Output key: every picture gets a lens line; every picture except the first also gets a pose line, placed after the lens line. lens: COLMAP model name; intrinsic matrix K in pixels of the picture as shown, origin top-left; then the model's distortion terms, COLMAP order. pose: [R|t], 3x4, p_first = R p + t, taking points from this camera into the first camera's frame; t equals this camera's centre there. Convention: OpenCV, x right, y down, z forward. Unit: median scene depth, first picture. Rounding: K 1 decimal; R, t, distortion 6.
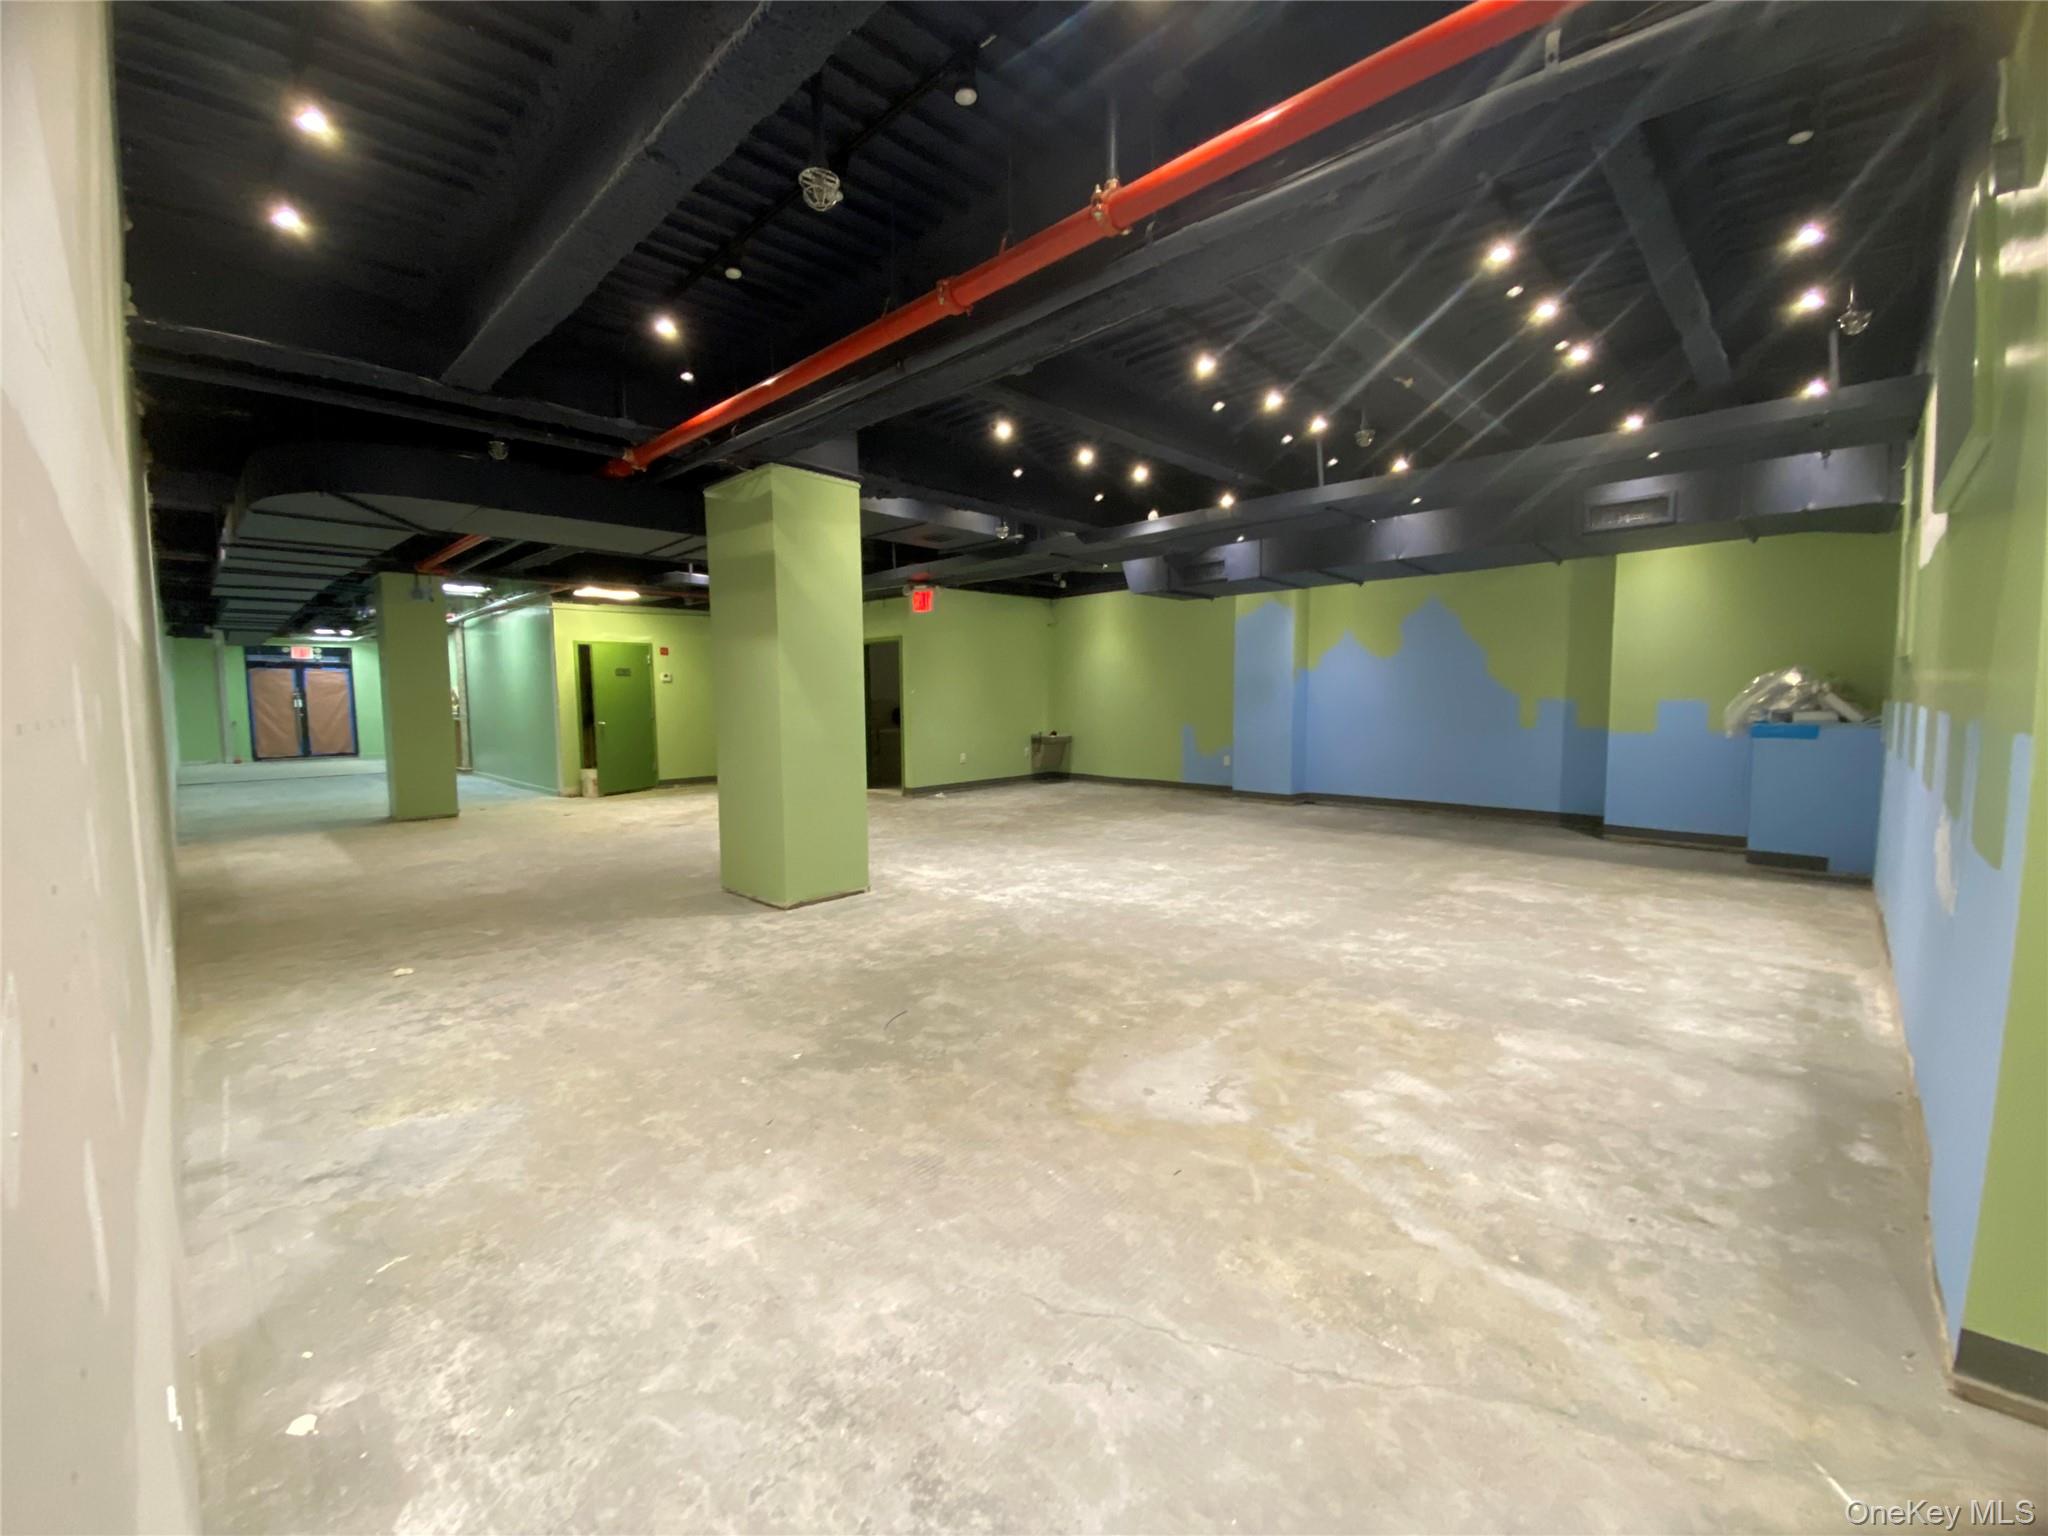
lens RADIAL K [[833.1, 0, 1024.0], [0, 833.1, 768.0], [0, 0, 1]] dist [0.004605, -0.010747]
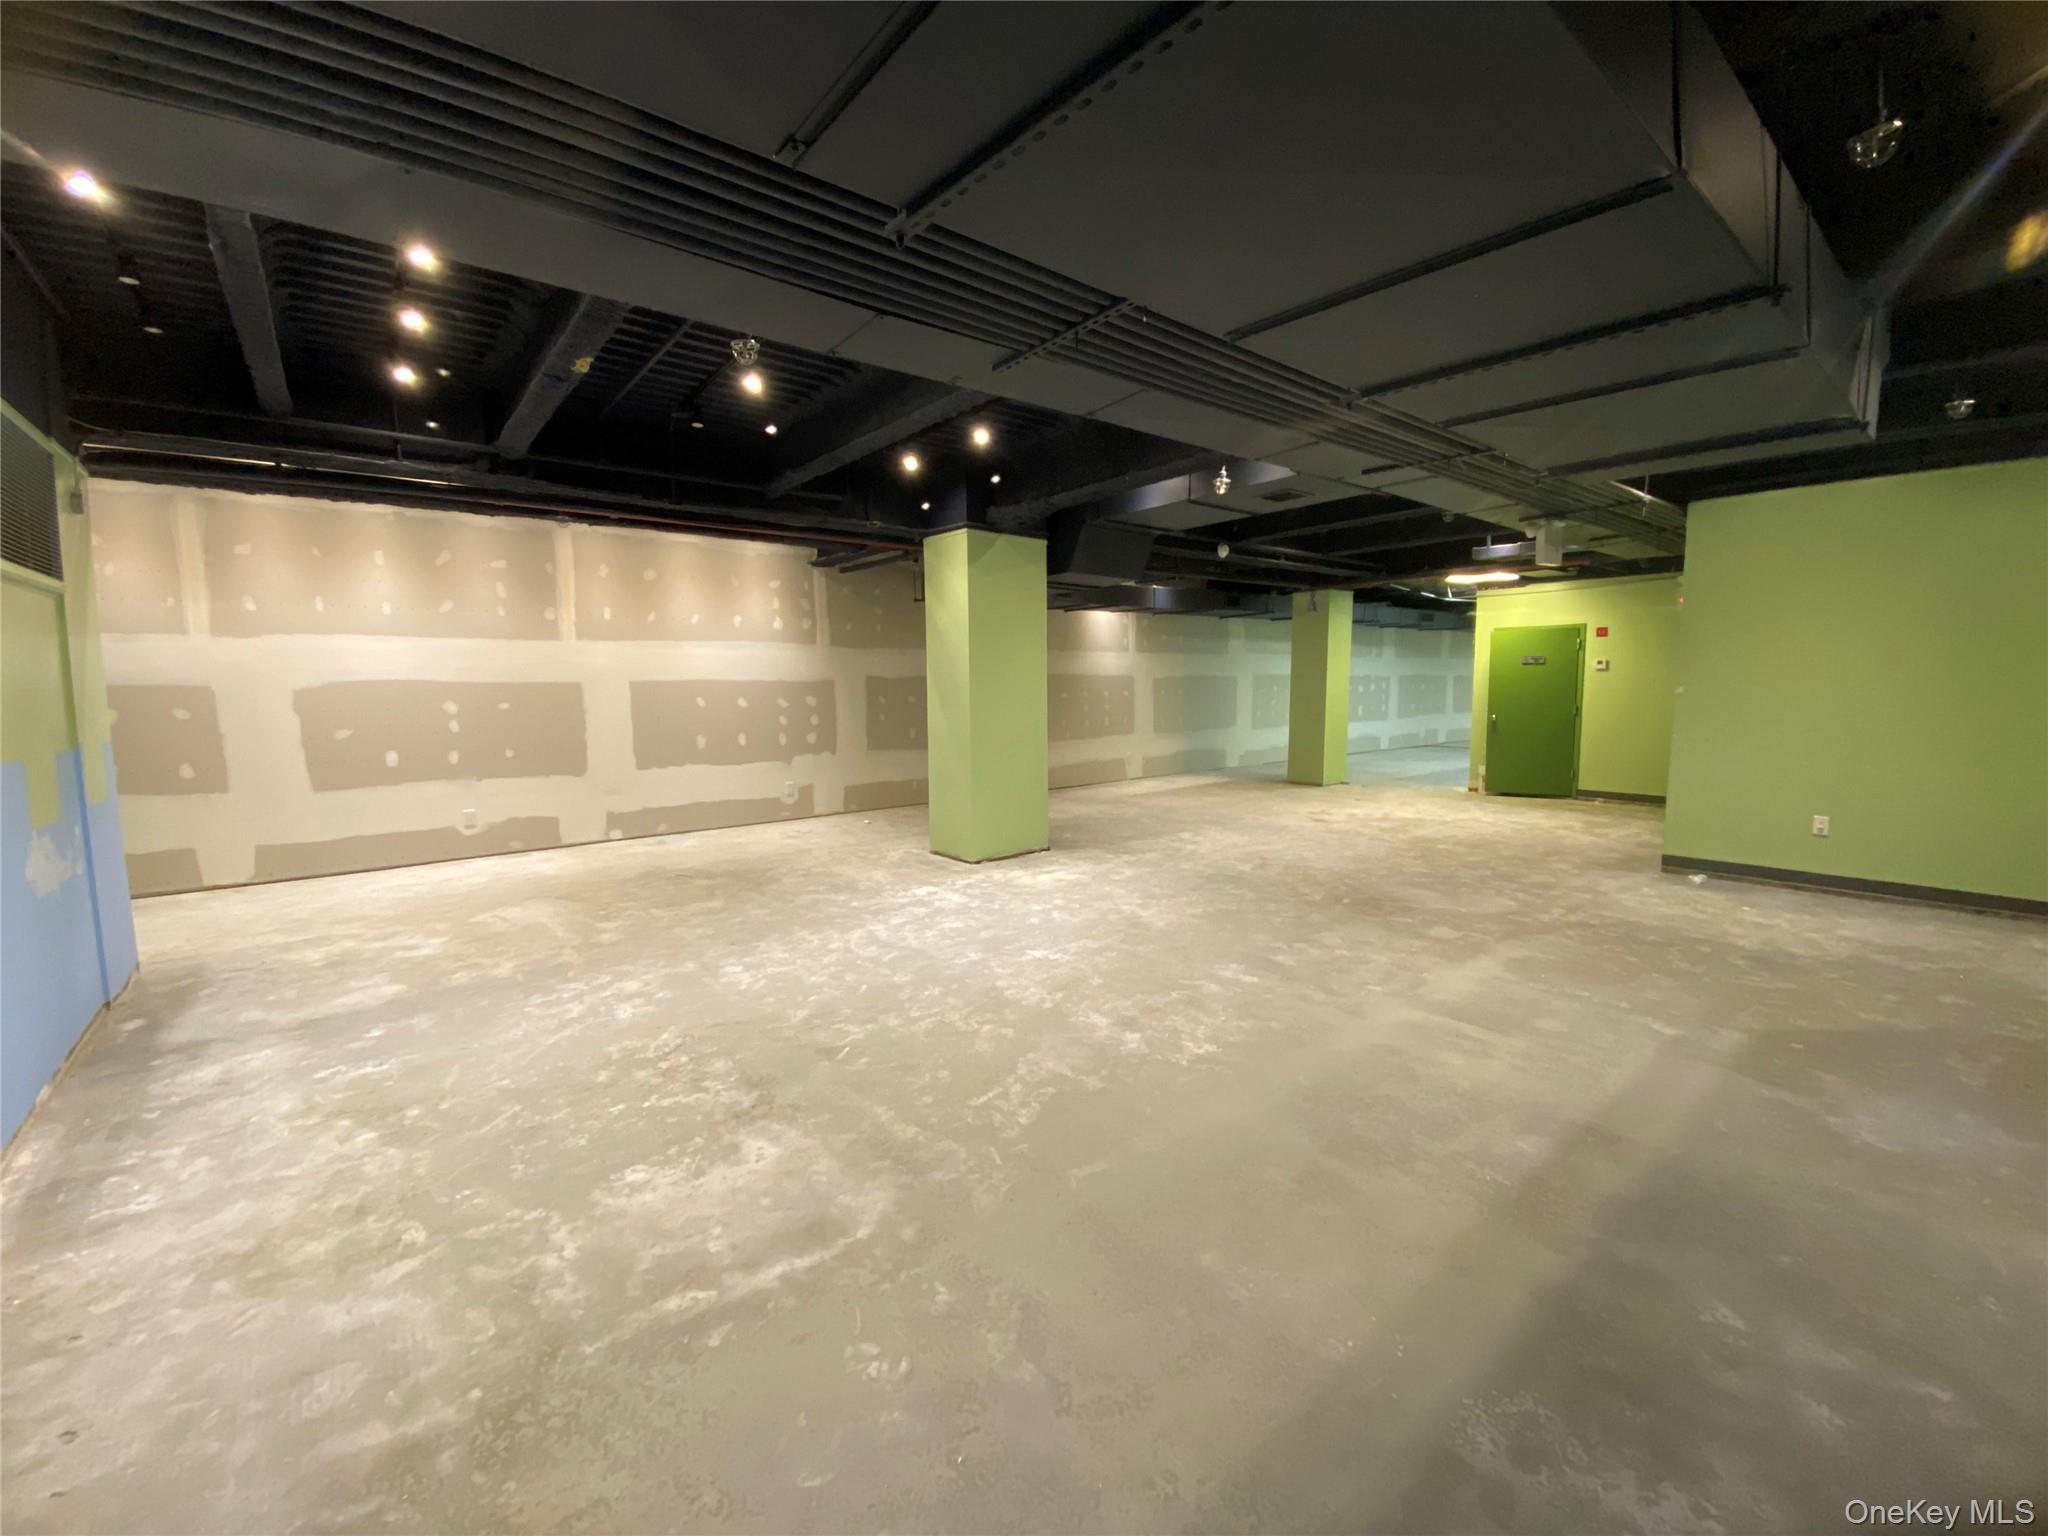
lens RADIAL K [[824.7, 0, 1024.0], [0, 824.7, 768.0], [0, 0, 1]] dist [0.018650, -0.015610]
pose [[-0.119562, 0.114814, -0.986166, 1.482527], [-0.075321, 0.989379, 0.124320, -0.226799], [0.989965, 0.089142, -0.109645, 1.807753]]
